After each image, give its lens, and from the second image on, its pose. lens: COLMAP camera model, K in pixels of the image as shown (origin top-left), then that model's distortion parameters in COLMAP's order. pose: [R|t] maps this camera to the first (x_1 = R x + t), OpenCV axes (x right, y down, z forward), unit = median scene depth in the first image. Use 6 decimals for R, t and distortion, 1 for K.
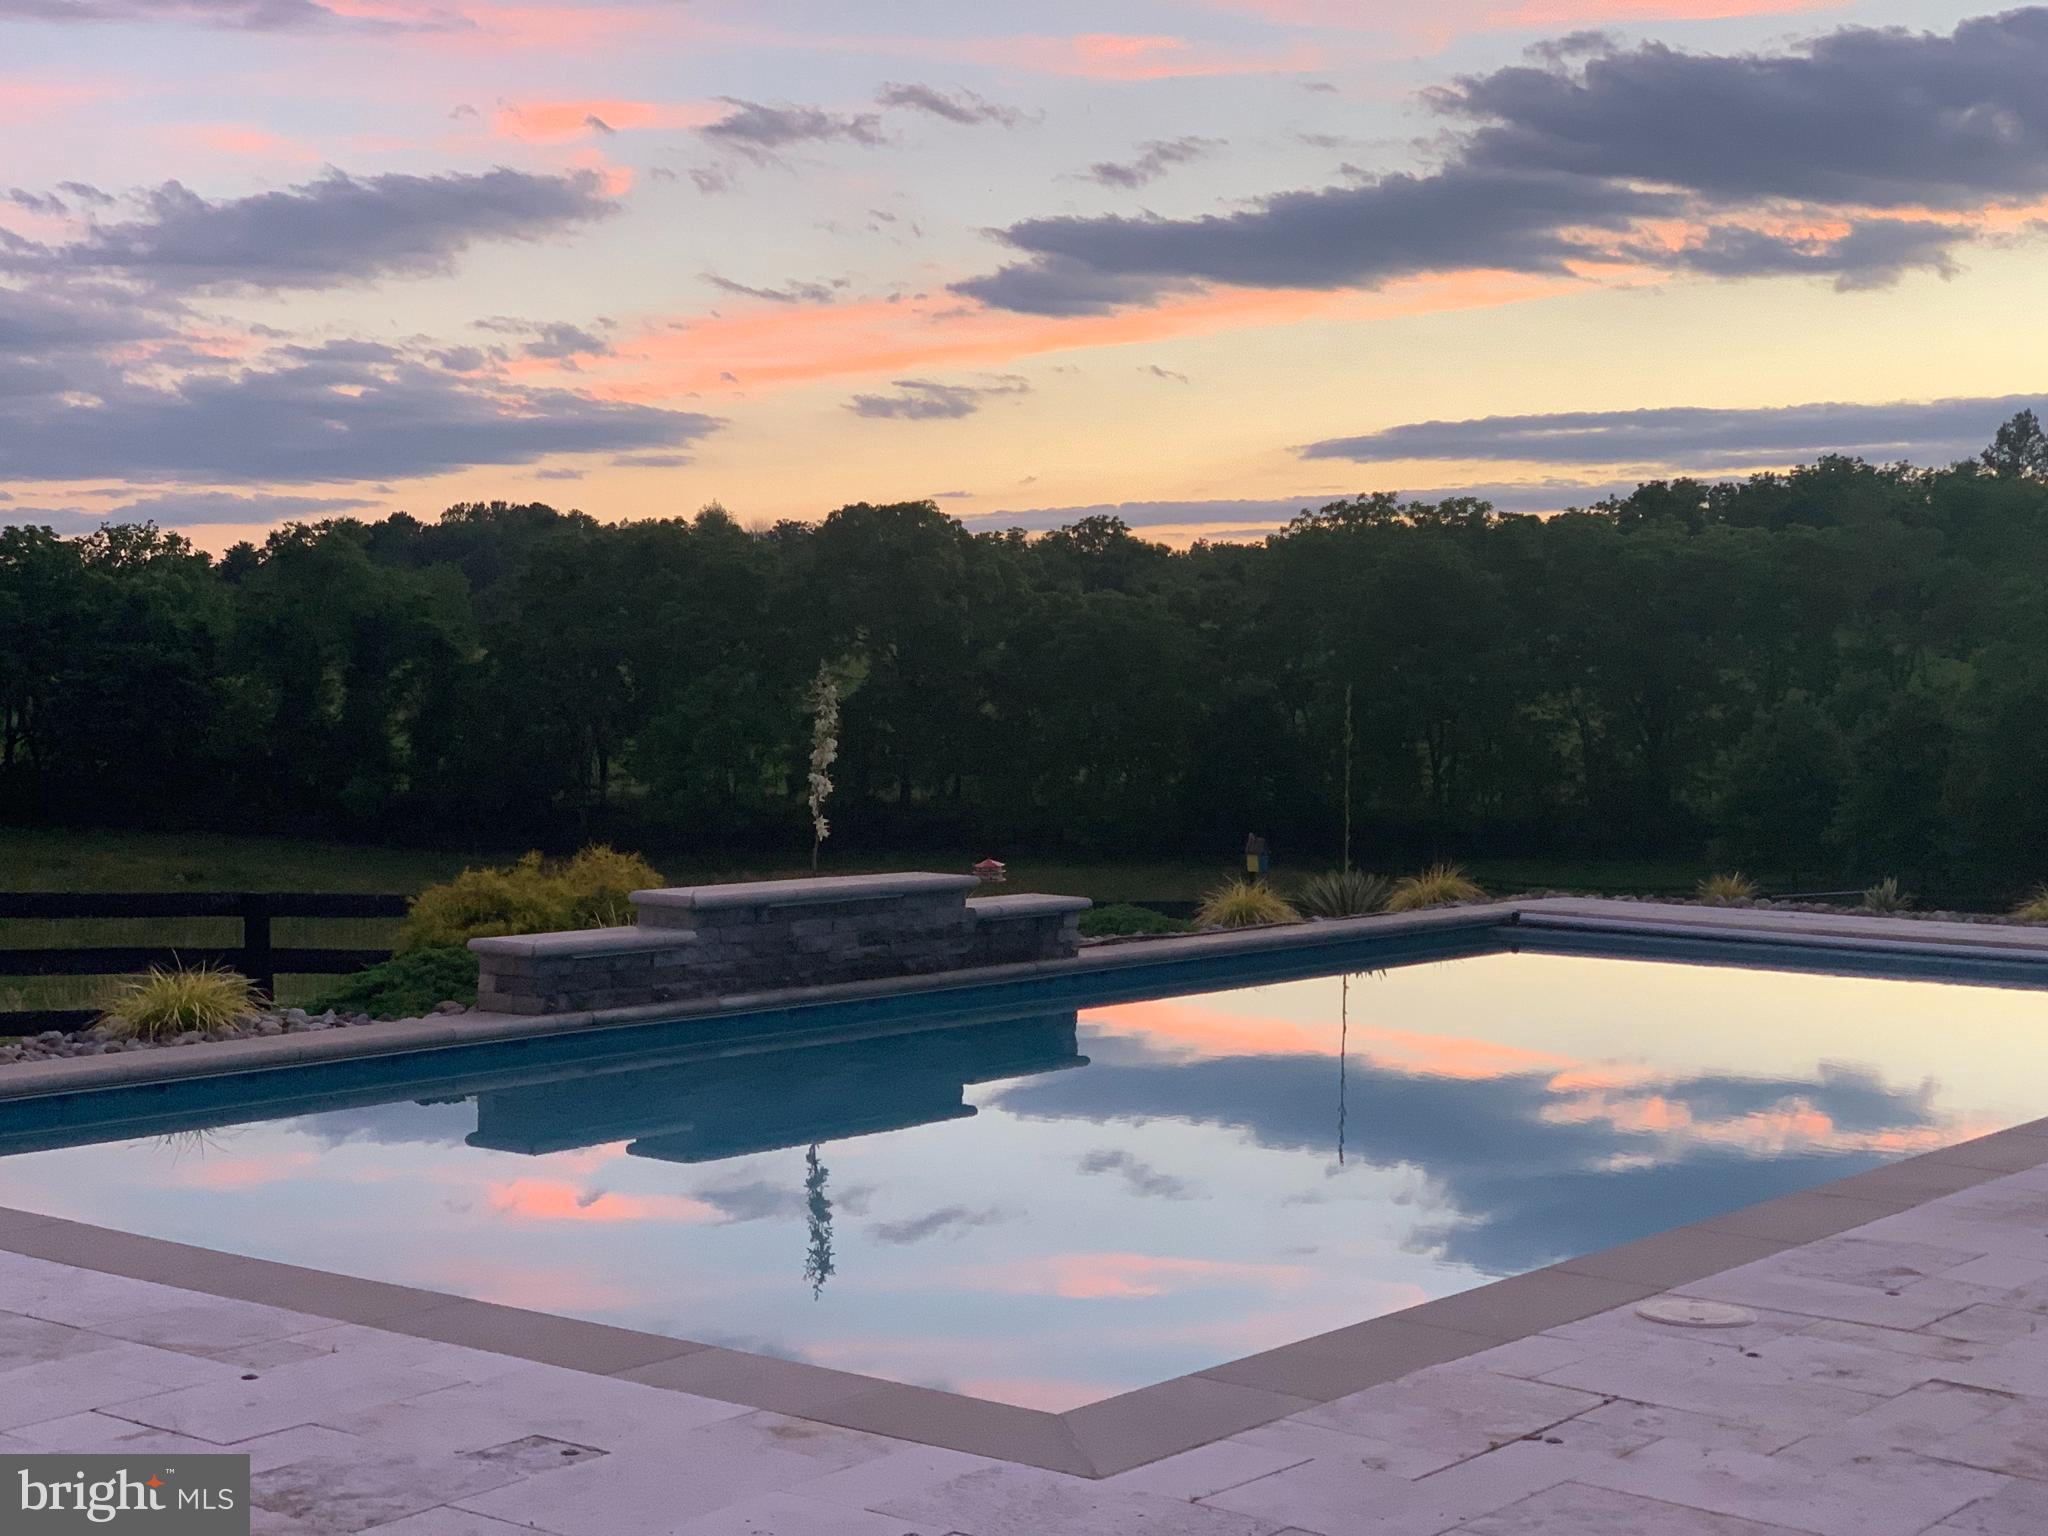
lens RADIAL K [[3057.7, 0, 1014.6], [0, 3057.7, 772.5], [0, 0, 1]] dist [0.061803, 0.000000]
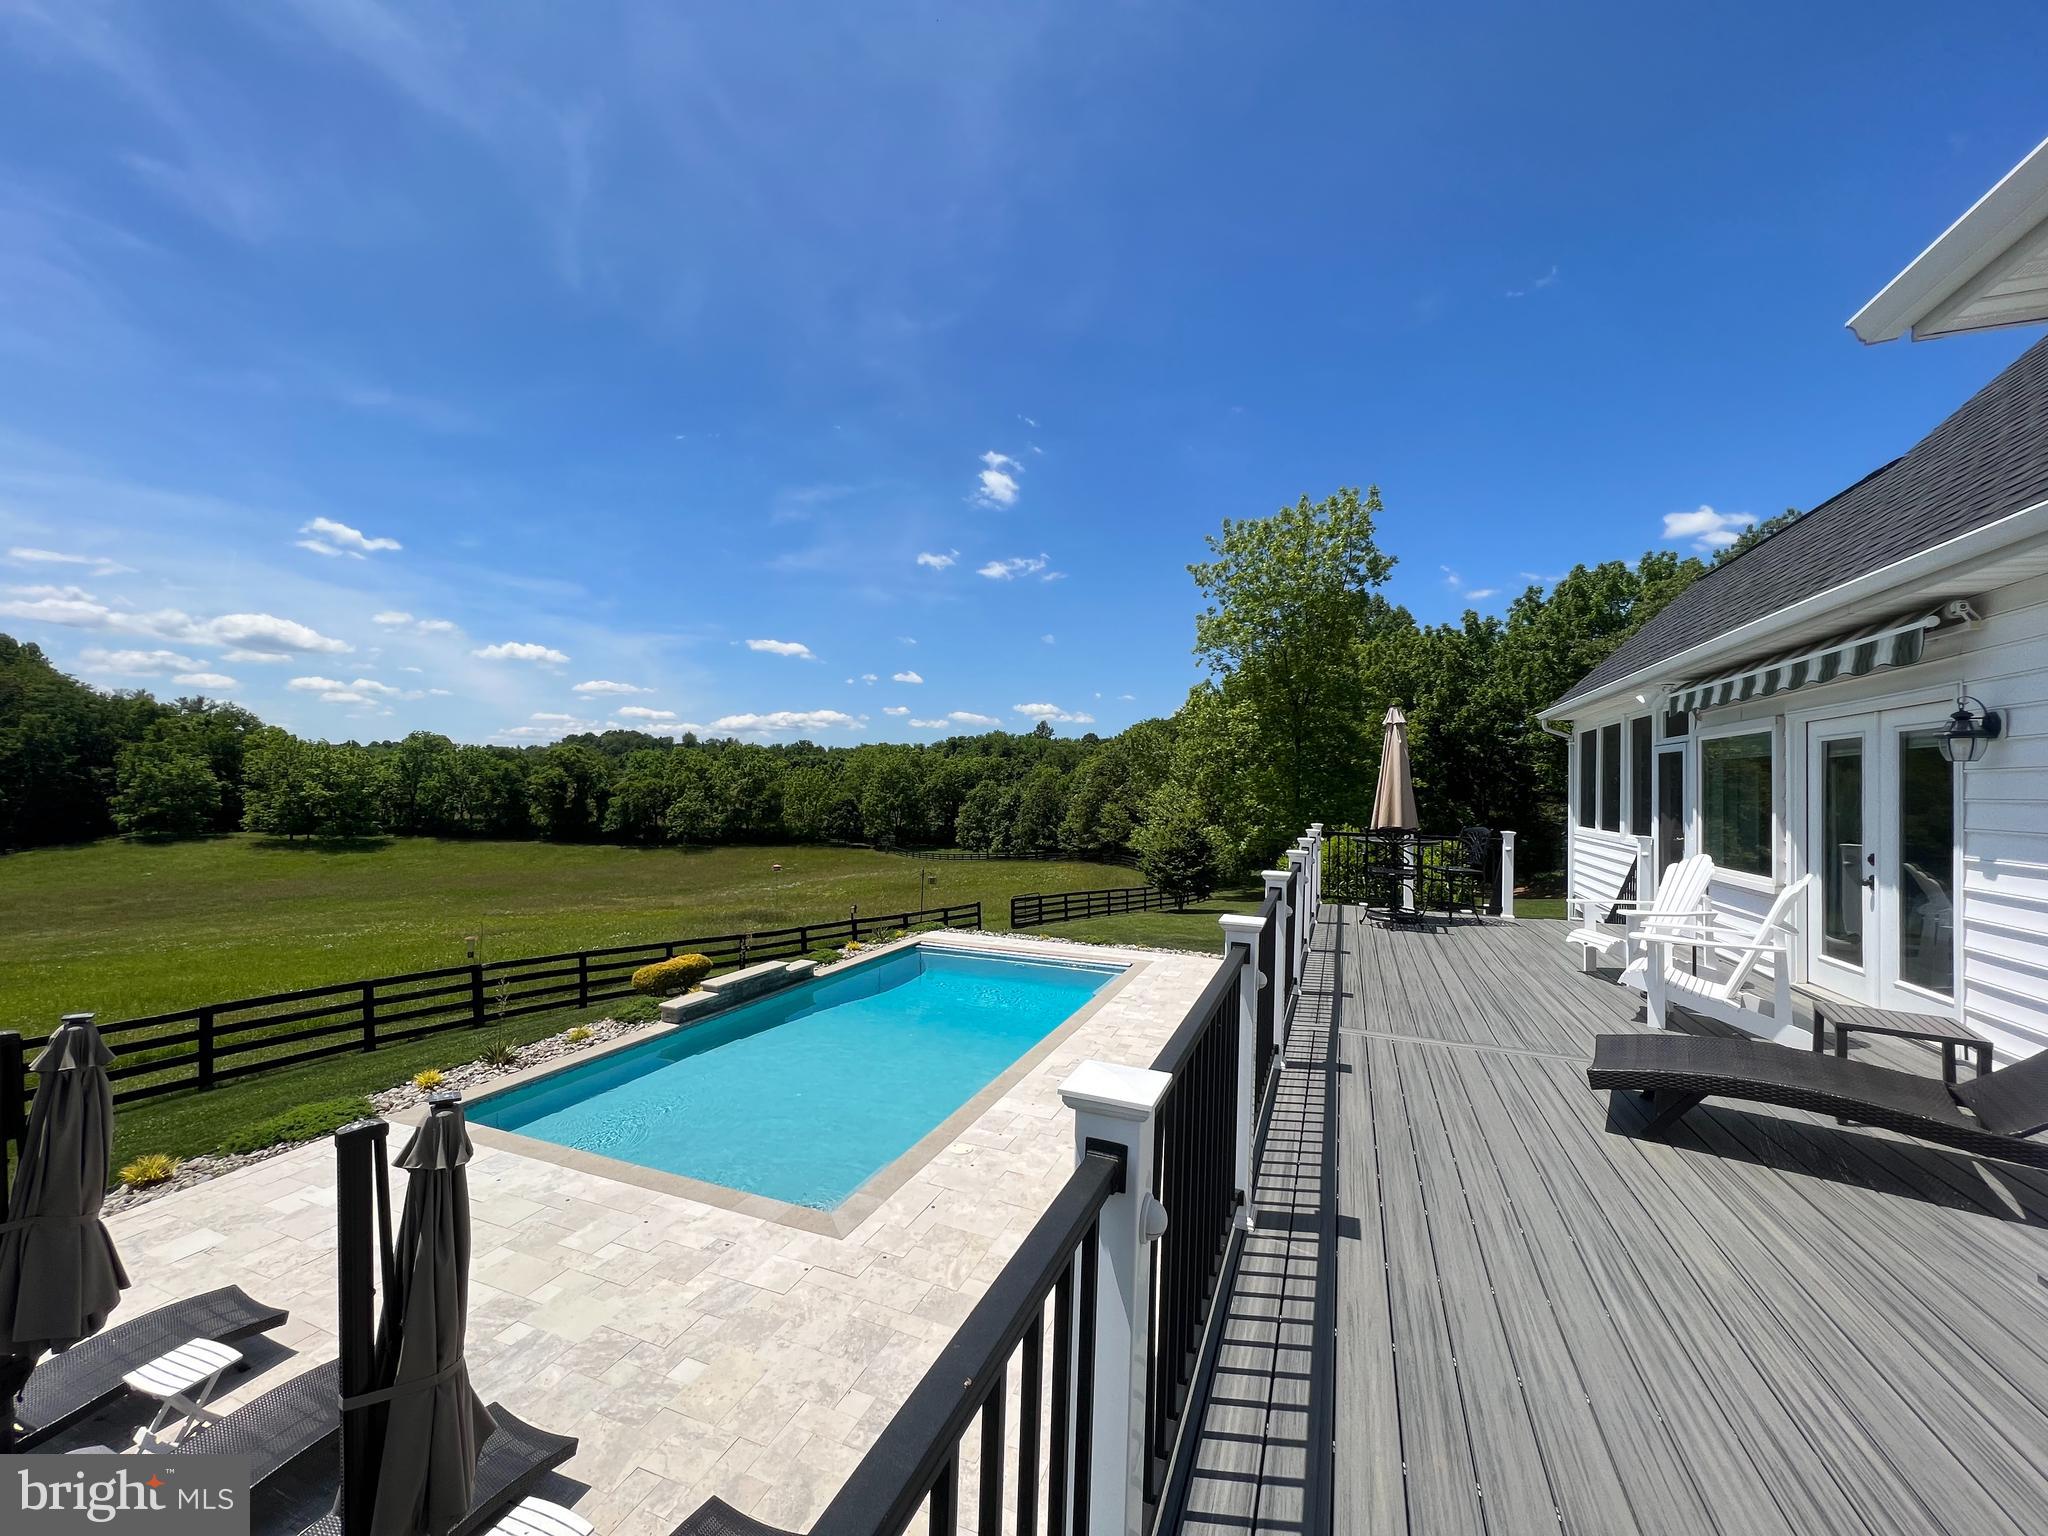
lens RADIAL K [[820.1, 0, 1023.1], [0, 820.1, 767.8], [0, 0, 1]] dist [-0.001593, -0.000012]
pose [[0.958000, 0.014613, 0.286395, -0.028977], [-0.001021, 0.998868, -0.047549, -0.163711], [-0.286766, 0.045259, 0.956931, -0.133293]]
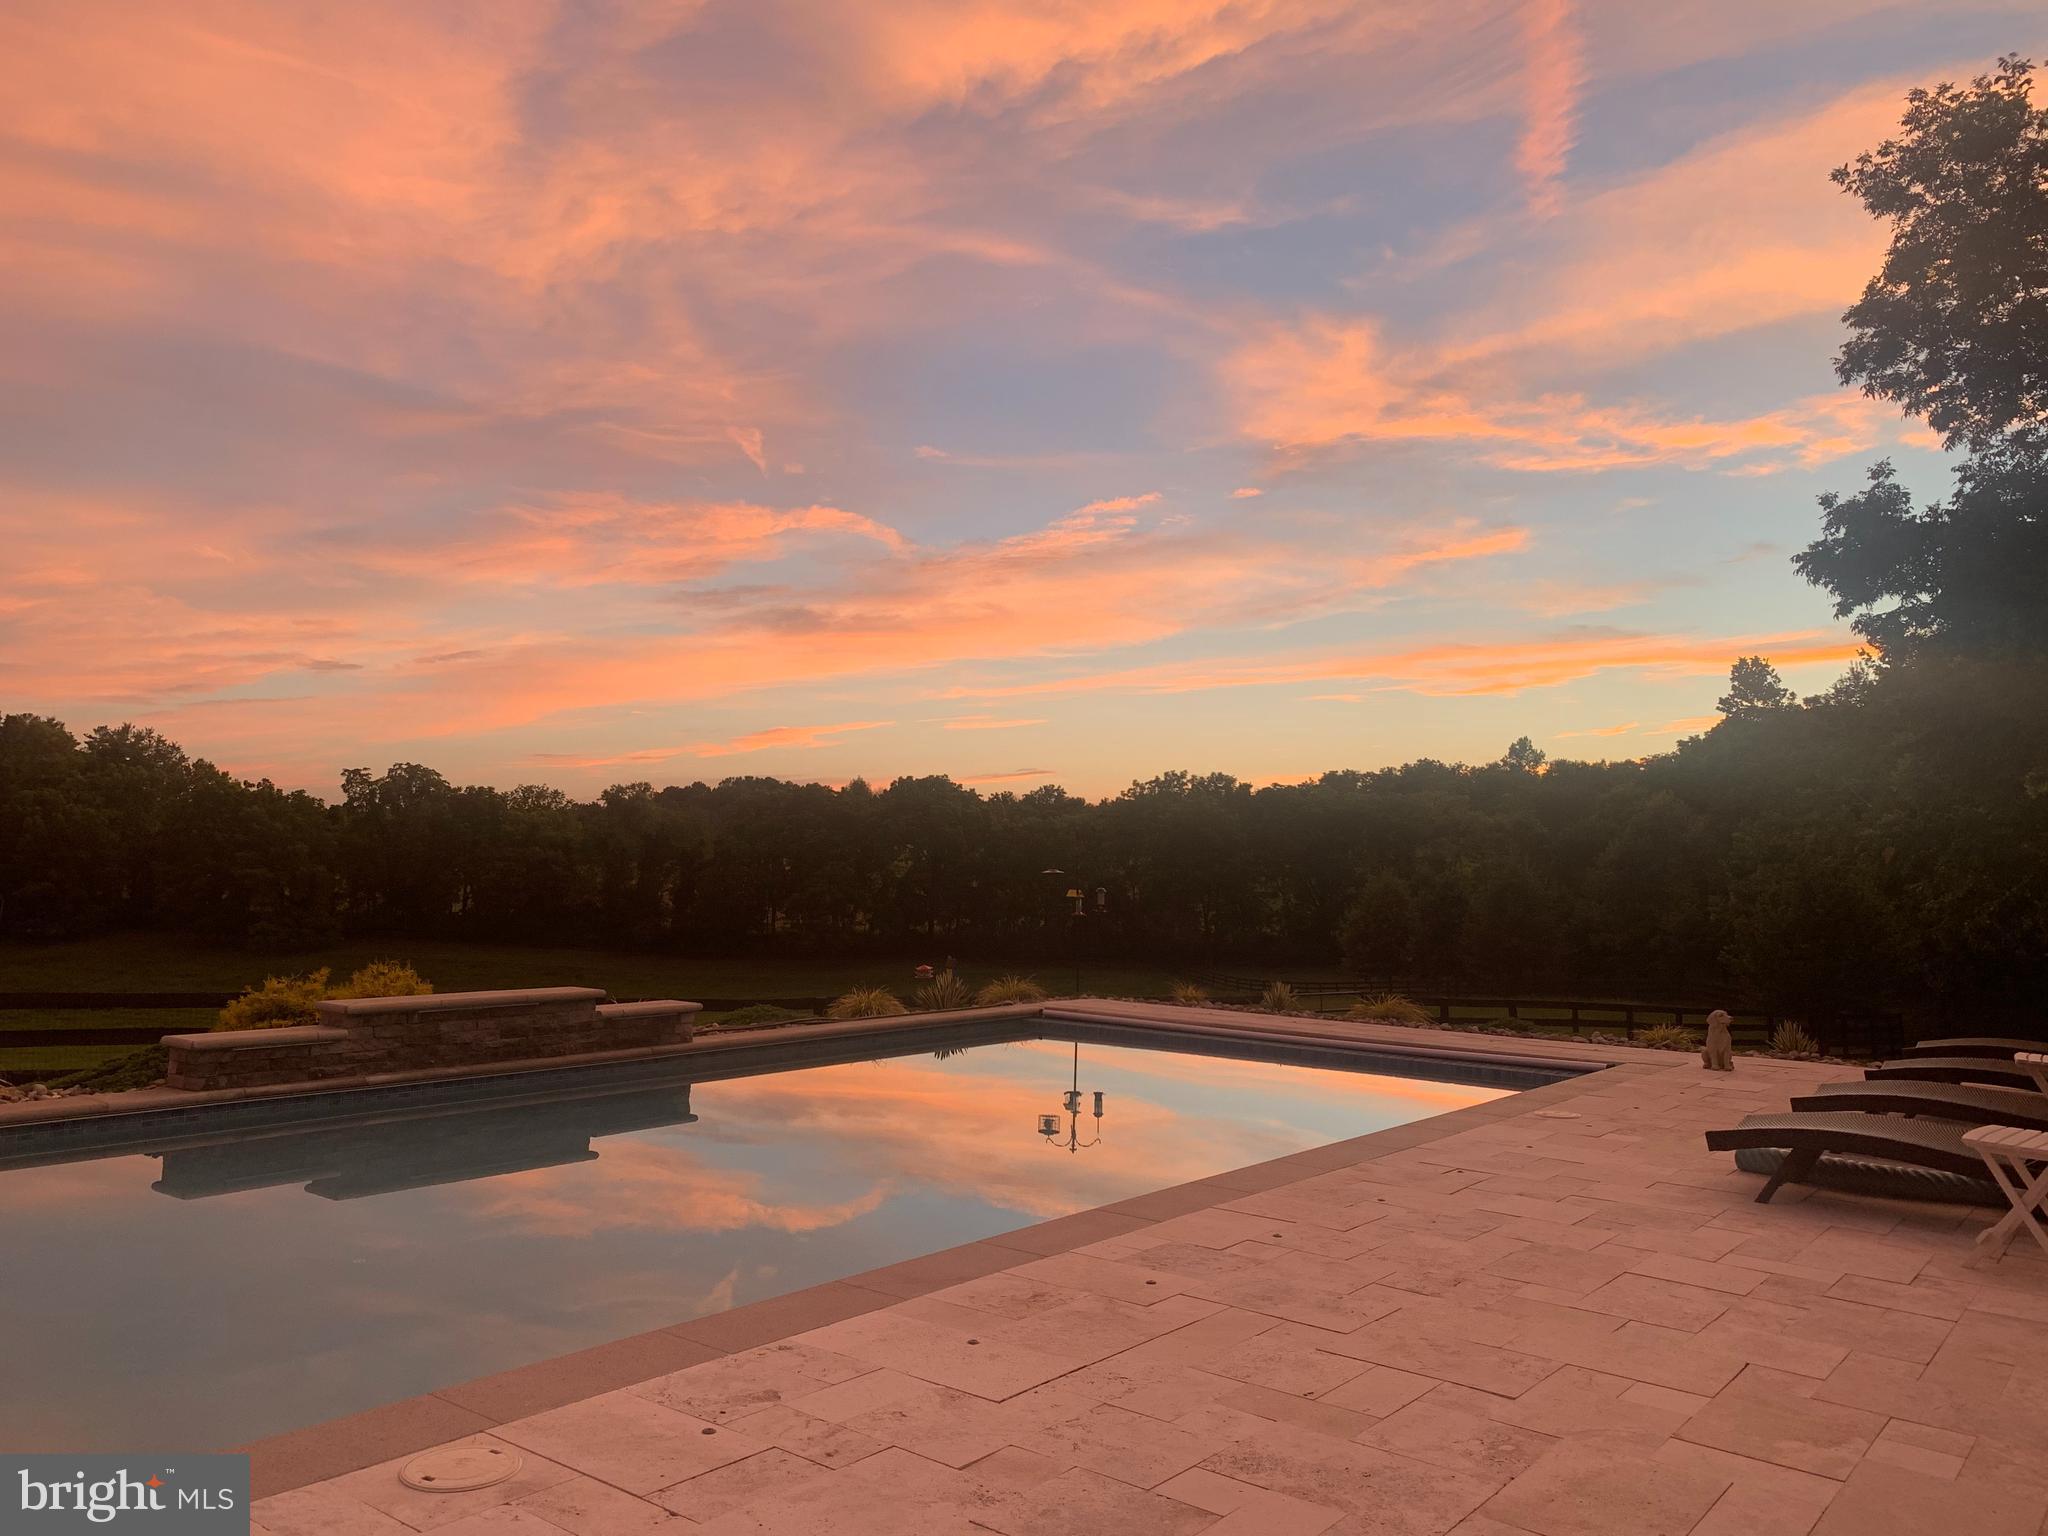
lens RADIAL K [[1563.2, 0, 1008.9], [0, 1563.2, 769.2], [0, 0, 1]] dist [0.053238, -0.073552]
pose [[0.999951, 0.008227, -0.005591, 0.180490], [-0.008719, 0.995486, -0.094511, -0.002850], [0.004789, 0.094556, 0.995508, 0.208266]]
